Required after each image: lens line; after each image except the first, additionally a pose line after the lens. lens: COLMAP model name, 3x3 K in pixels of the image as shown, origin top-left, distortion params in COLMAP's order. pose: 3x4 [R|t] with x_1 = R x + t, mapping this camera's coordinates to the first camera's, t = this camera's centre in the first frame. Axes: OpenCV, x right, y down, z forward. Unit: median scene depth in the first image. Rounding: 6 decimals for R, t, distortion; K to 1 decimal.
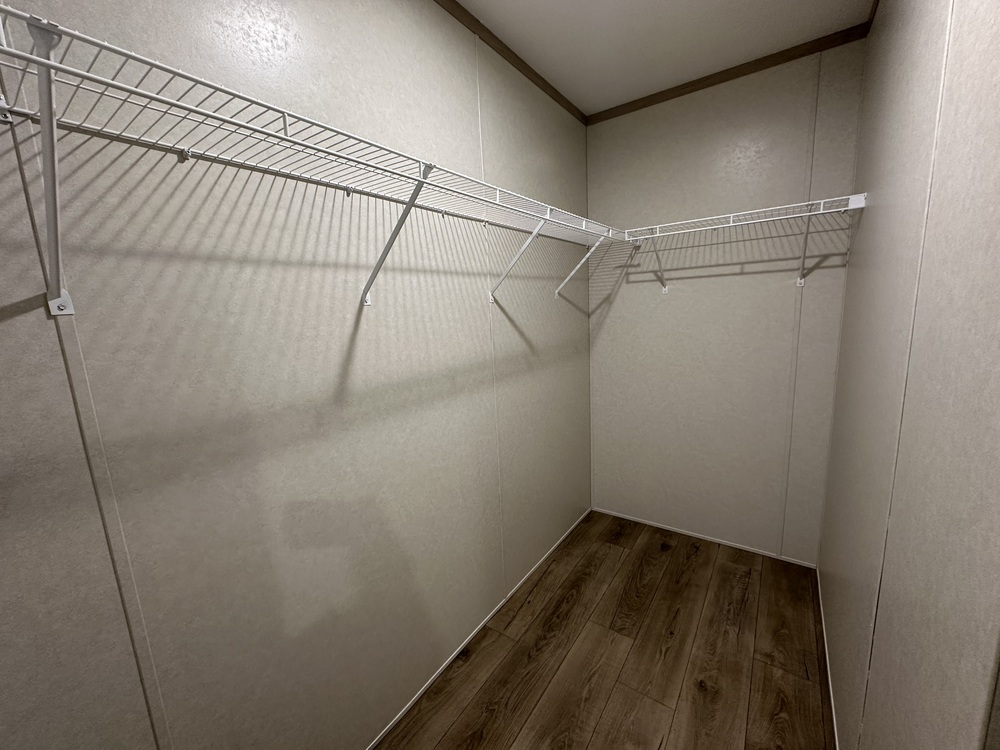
lens RADIAL K [[399.3, 0, 501.1], [0, 399.3, 374.9], [0, 0, 1]] dist [0.000201, 0.000194]
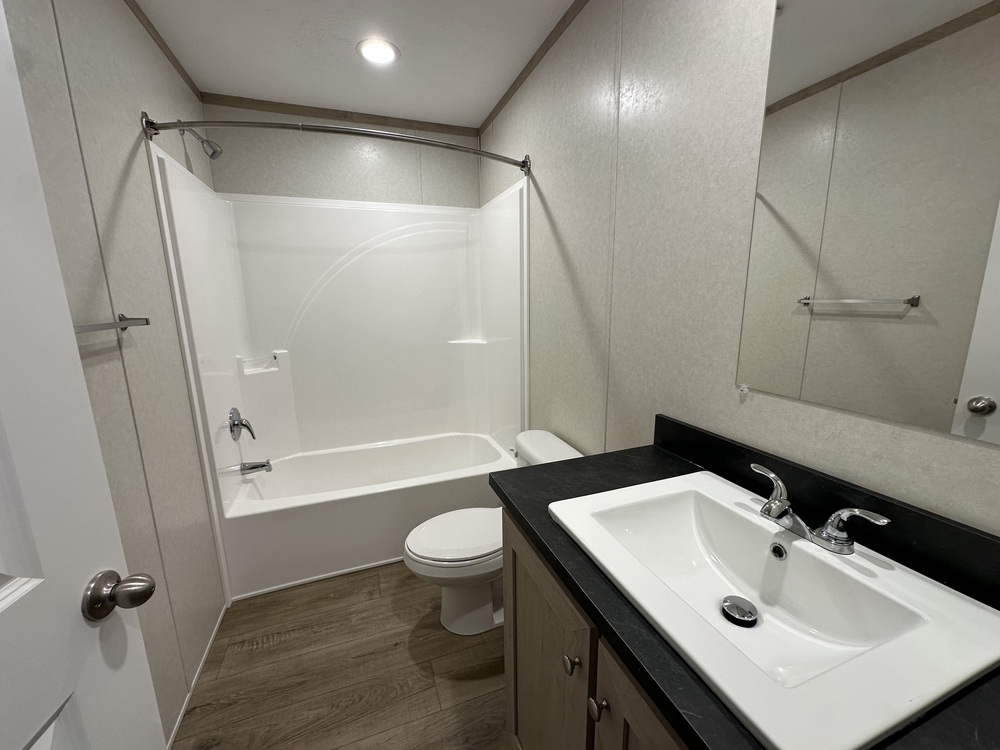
lens RADIAL K [[399.3, 0, 500.7], [0, 399.3, 375.3], [0, 0, 1]] dist [0.000201, 0.000194]
pose [[-0.823714, -0.055922, 0.564241, -0.272146], [0.145738, 0.940810, 0.306002, -0.210902], [-0.547956, 0.334290, -0.766808, 1.278846]]
